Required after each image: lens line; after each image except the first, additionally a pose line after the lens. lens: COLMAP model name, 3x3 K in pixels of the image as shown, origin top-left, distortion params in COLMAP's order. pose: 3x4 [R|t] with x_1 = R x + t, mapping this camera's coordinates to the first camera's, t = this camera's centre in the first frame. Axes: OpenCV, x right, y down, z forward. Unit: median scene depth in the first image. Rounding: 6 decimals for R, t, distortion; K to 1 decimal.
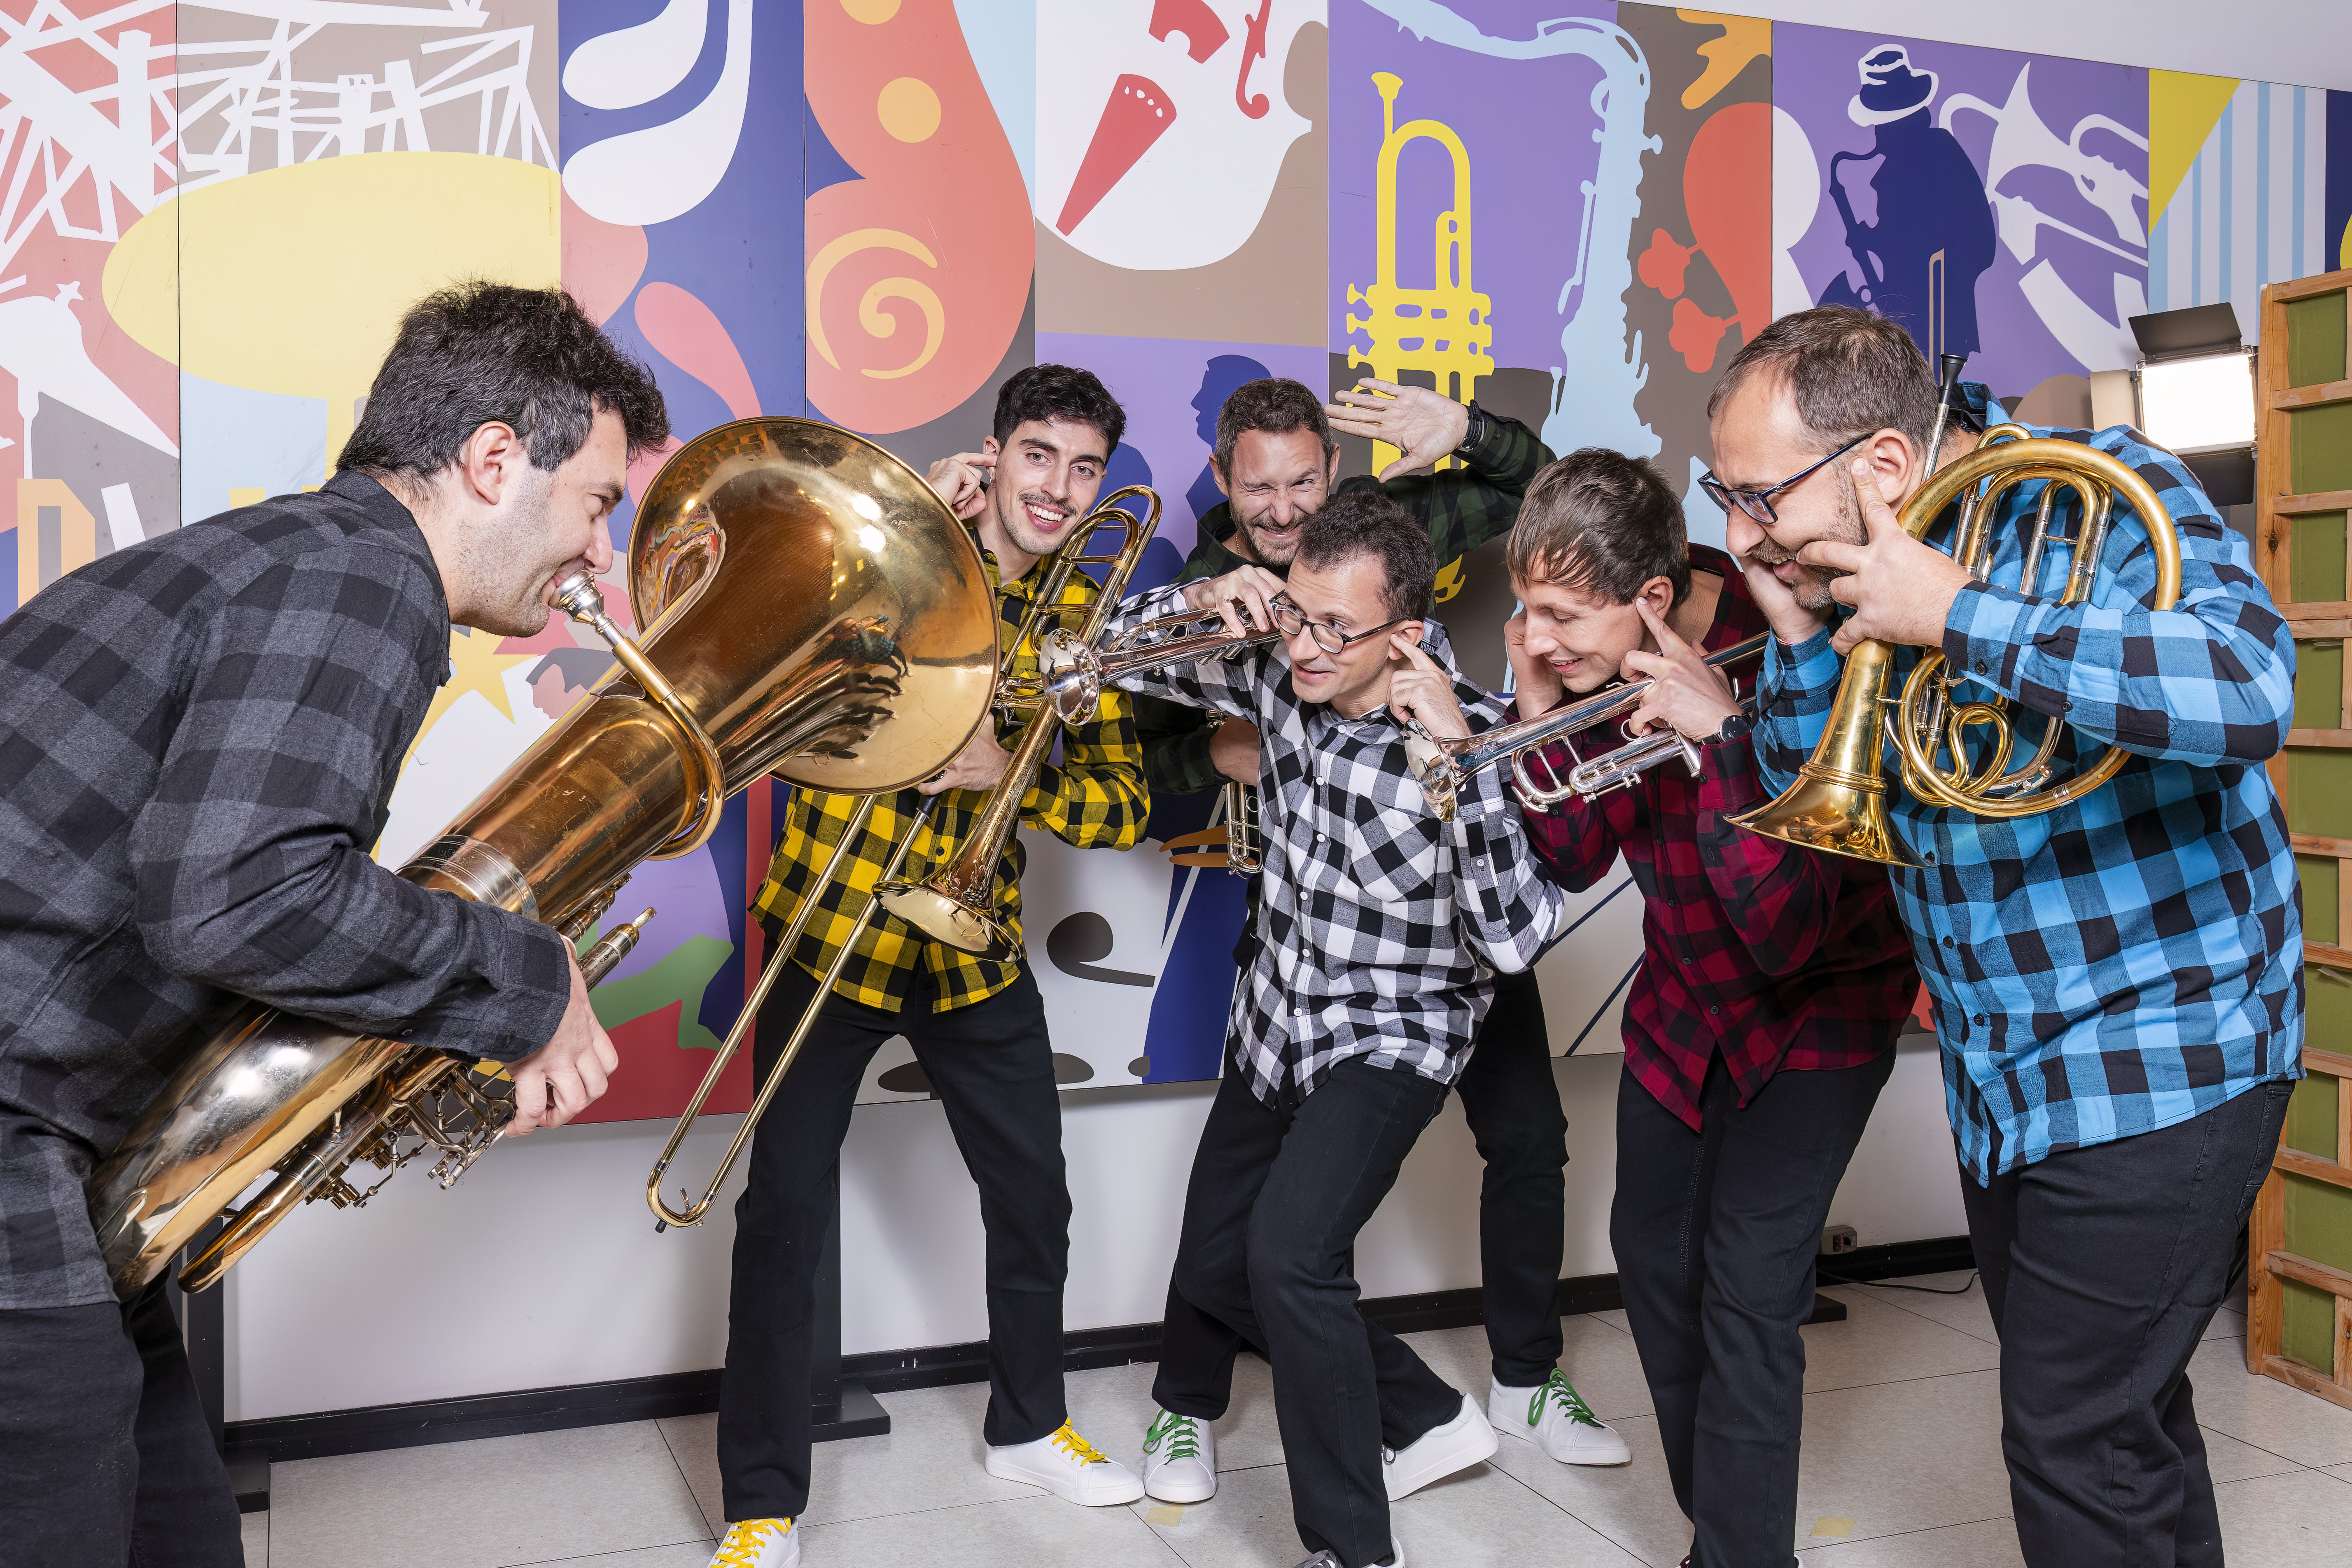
lens RADIAL K [[2429.7, 0, 1215.4], [0, 2429.7, 741.1], [0, 0, 1]] dist [0.008933, 0.000000]
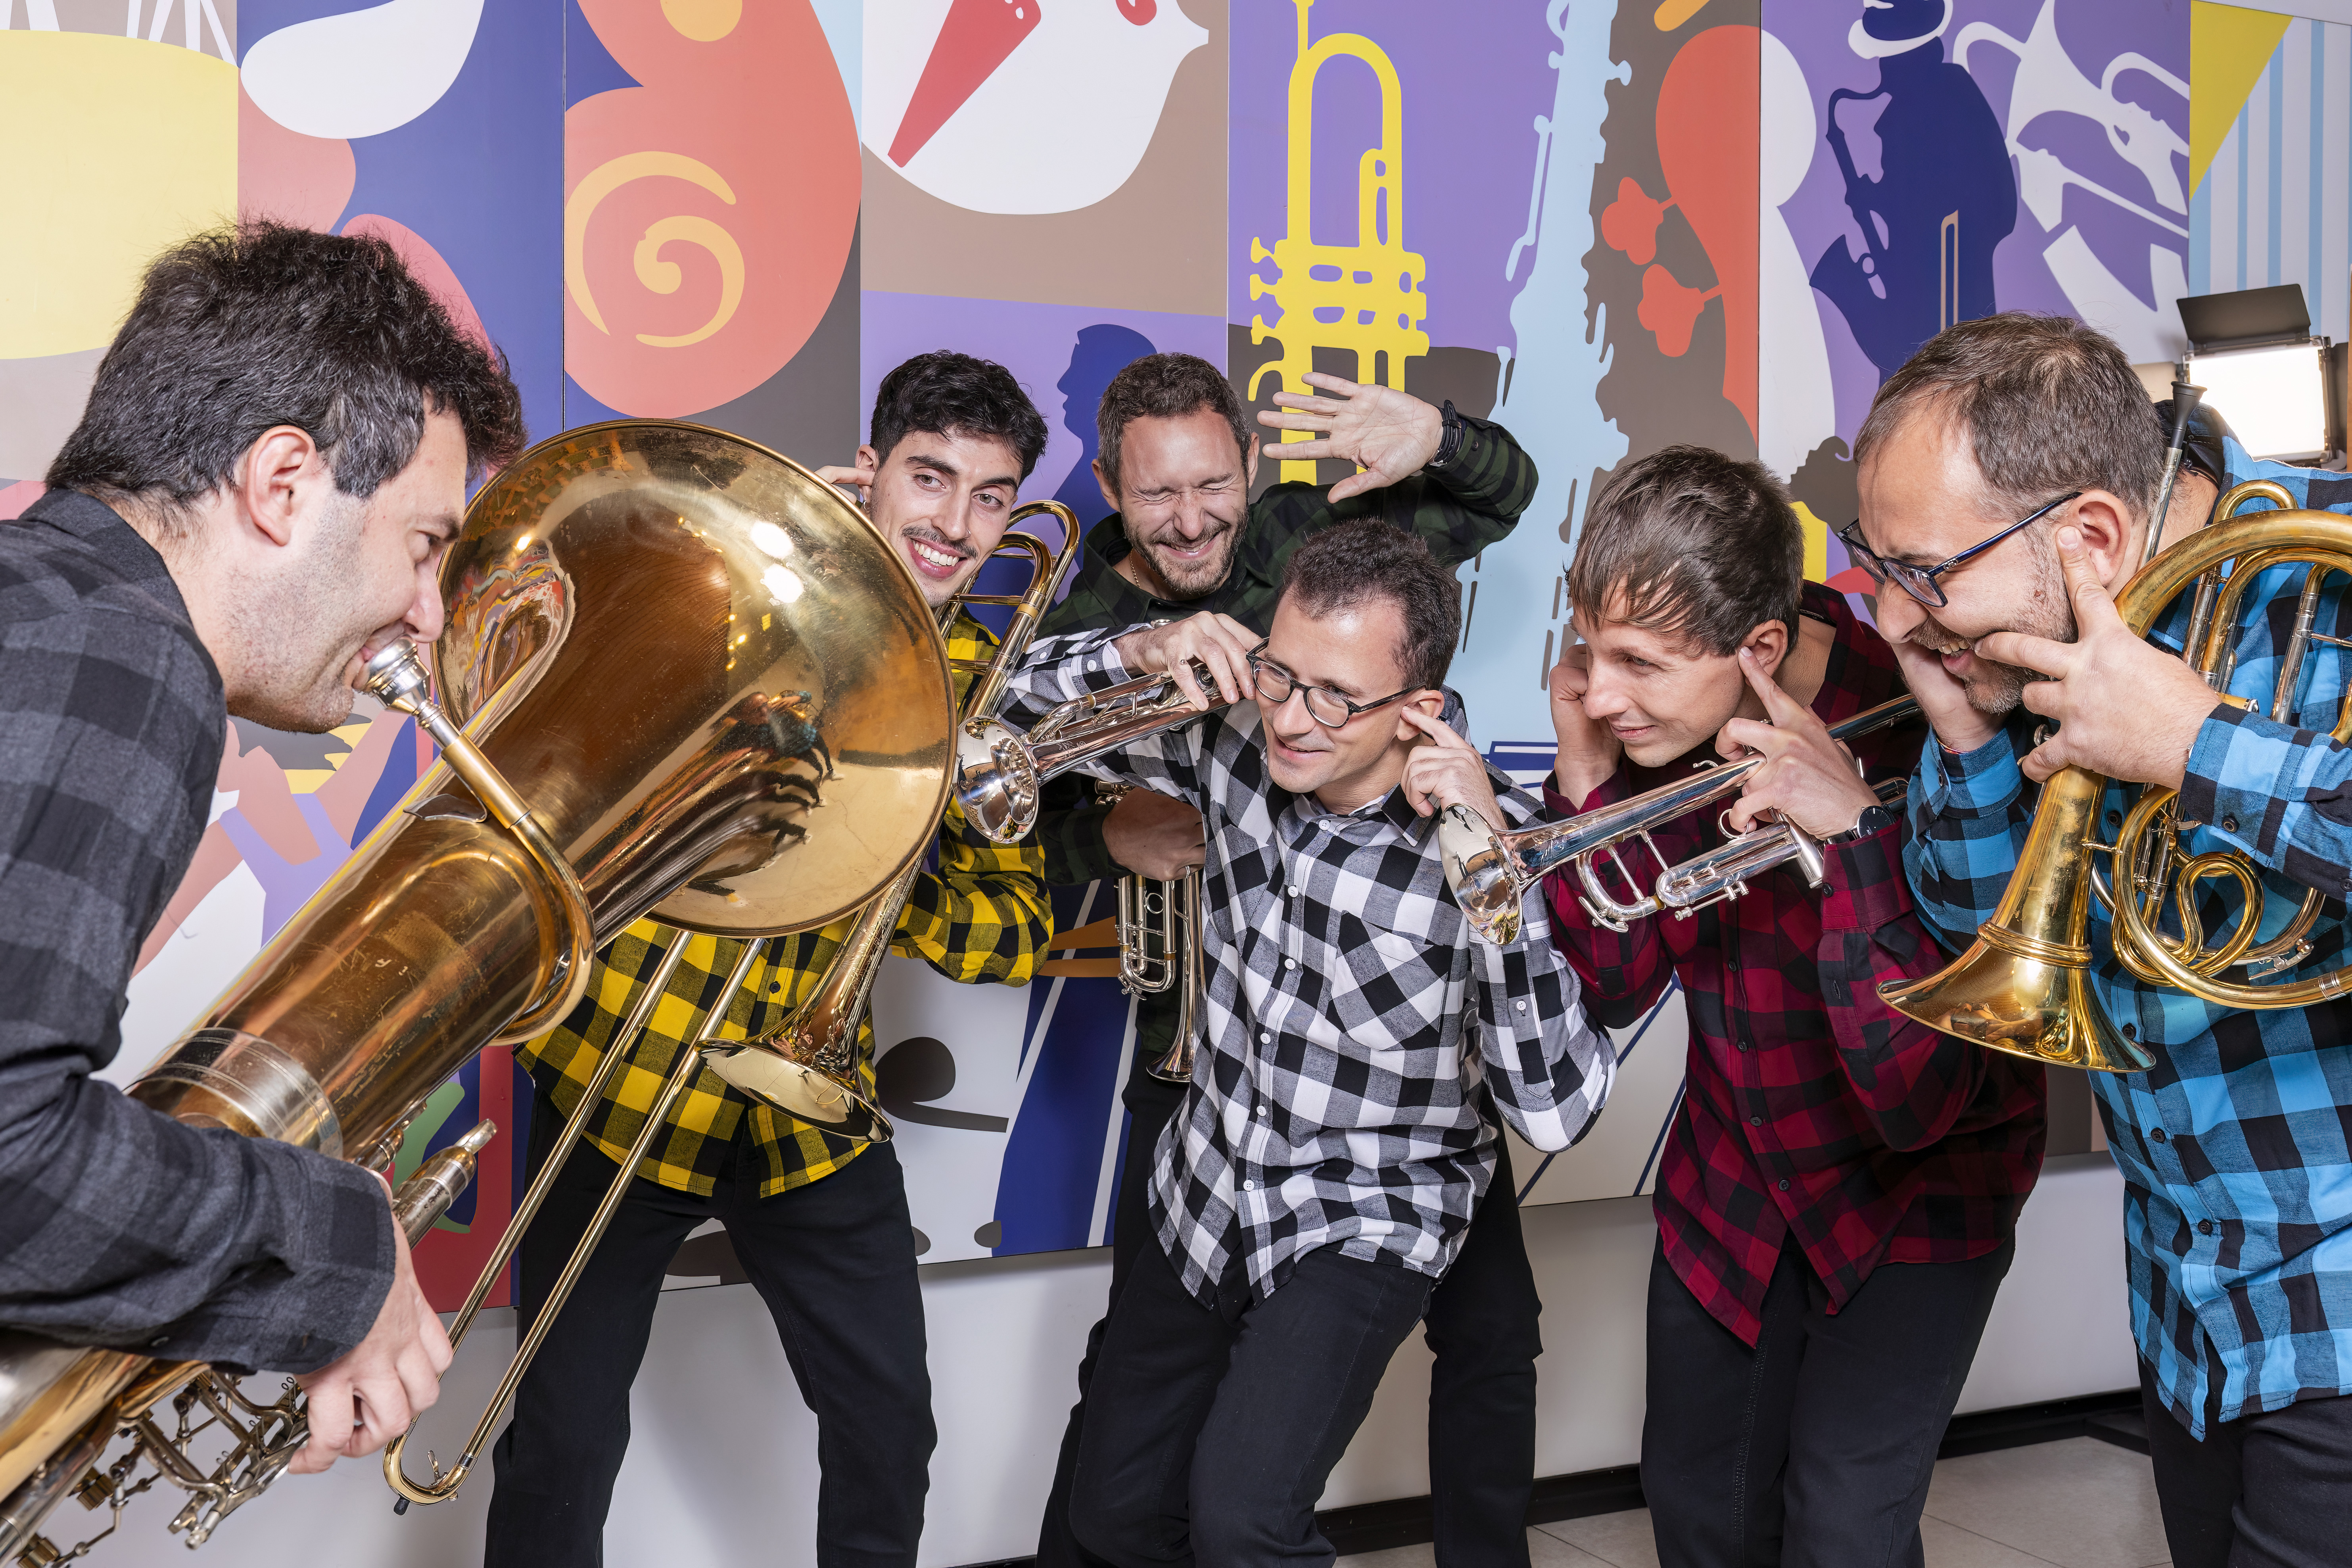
lens RADIAL K [[2870.9, 0, 1234.3], [0, 2870.9, 732.9], [0, 0, 1]] dist [0.024257, 0.000000]
pose [[0.994261, 0.006037, 0.106810, -0.060042], [-0.004848, 0.999923, -0.011390, -0.019016], [-0.106871, 0.010807, 0.994214, 0.085279]]
